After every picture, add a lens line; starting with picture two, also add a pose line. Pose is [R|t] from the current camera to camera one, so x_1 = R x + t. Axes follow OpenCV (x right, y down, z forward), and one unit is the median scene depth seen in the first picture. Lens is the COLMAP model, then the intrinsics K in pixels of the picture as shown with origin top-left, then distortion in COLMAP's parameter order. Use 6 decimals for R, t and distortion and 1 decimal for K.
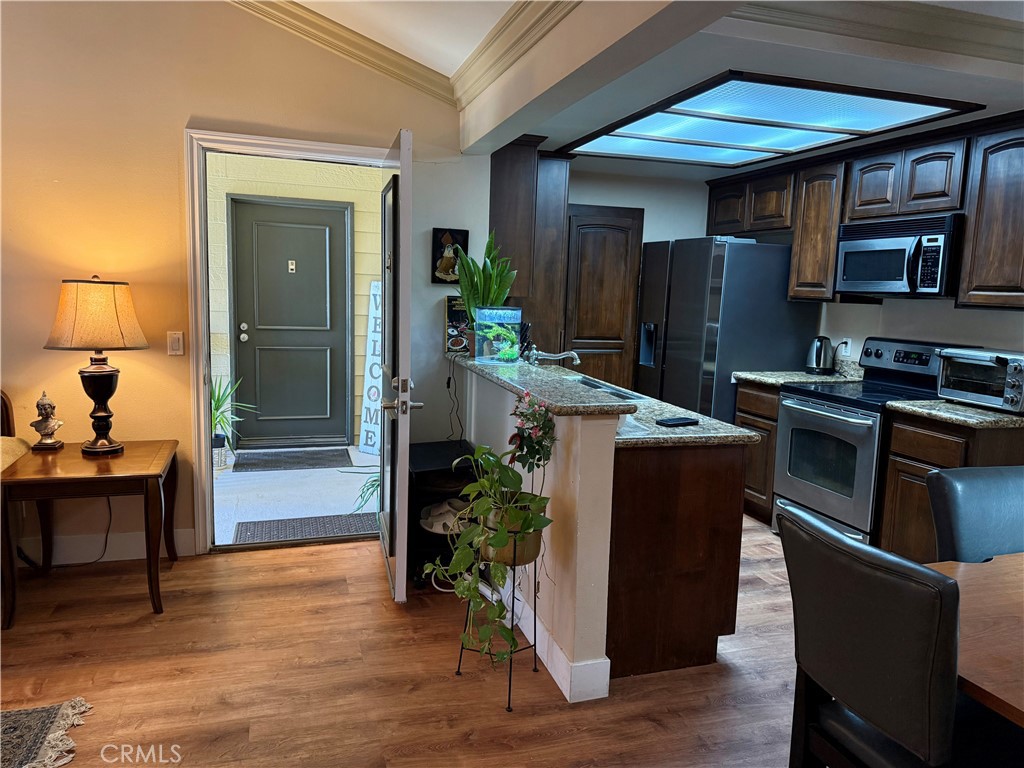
lens RADIAL K [[731.0, 0, 511.2], [0, 731.0, 398.9], [0, 0, 1]] dist [-0.006362, -0.003876]
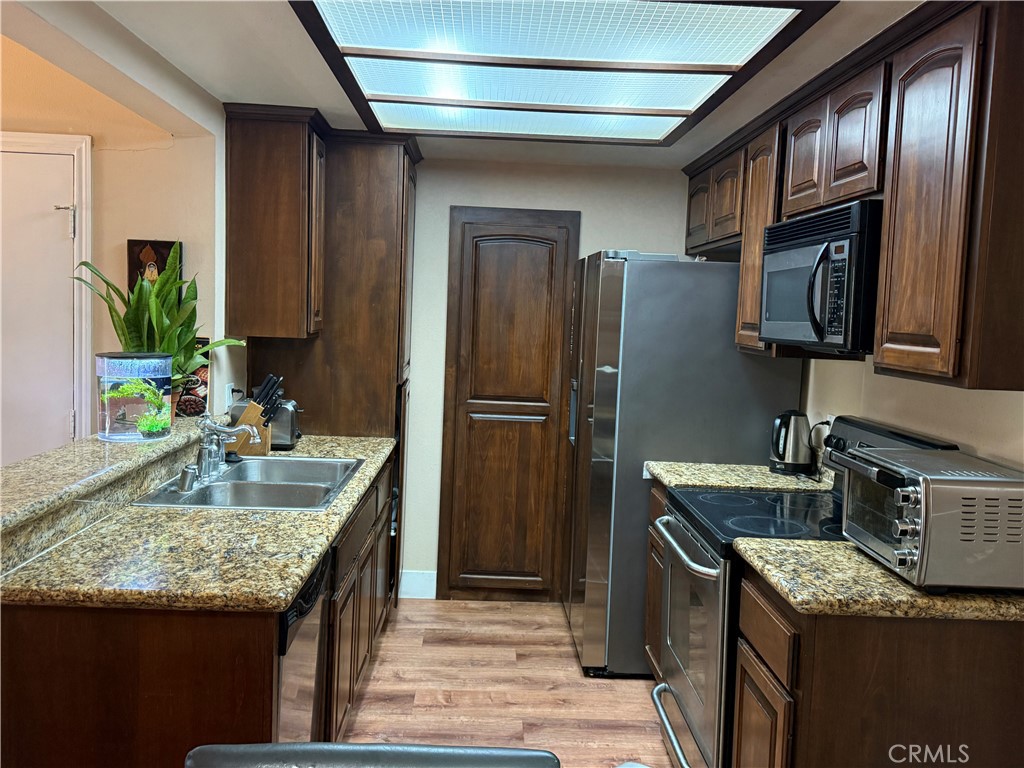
lens RADIAL K [[900.2, 0, 512.9], [0, 900.2, 381.7], [0, 0, 1]] dist [0.005005, 0.003545]
pose [[0.963134, 0.030592, -0.267279, 0.409632], [-0.052712, 0.995715, -0.075980, -0.041071], [0.263809, 0.087268, 0.960619, 0.222831]]
